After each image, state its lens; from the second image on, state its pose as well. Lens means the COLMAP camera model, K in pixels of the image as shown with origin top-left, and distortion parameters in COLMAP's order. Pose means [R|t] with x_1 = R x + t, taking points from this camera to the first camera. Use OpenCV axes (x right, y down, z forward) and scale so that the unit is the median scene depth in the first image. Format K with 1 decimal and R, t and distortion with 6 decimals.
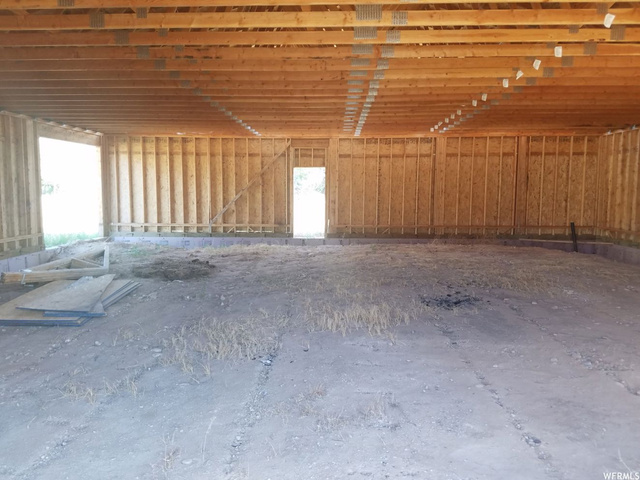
lens RADIAL K [[483.6, 0, 320.0], [0, 483.6, 240.0], [0, 0, 1]] dist [0.007568, -0.044070]
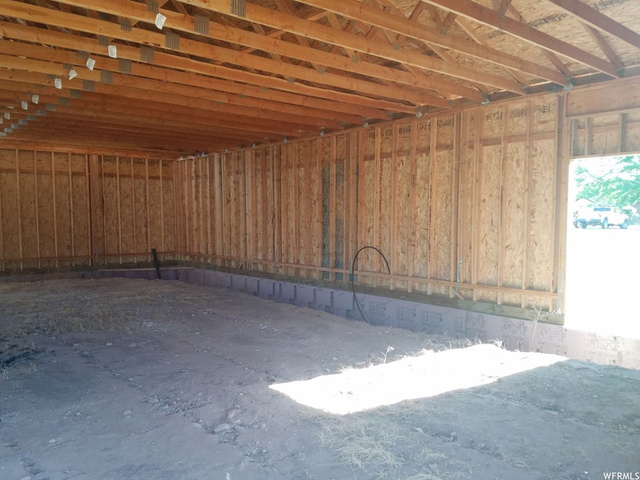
lens RADIAL K [[483.6, 0, 320.0], [0, 483.6, 240.0], [0, 0, 1]] dist [0.007568, -0.044070]
pose [[0.707009, -0.029690, 0.706581, 0.085099], [0.072978, 0.996847, -0.031135, 0.000581], [-0.703429, 0.073578, 0.706947, 0.093794]]
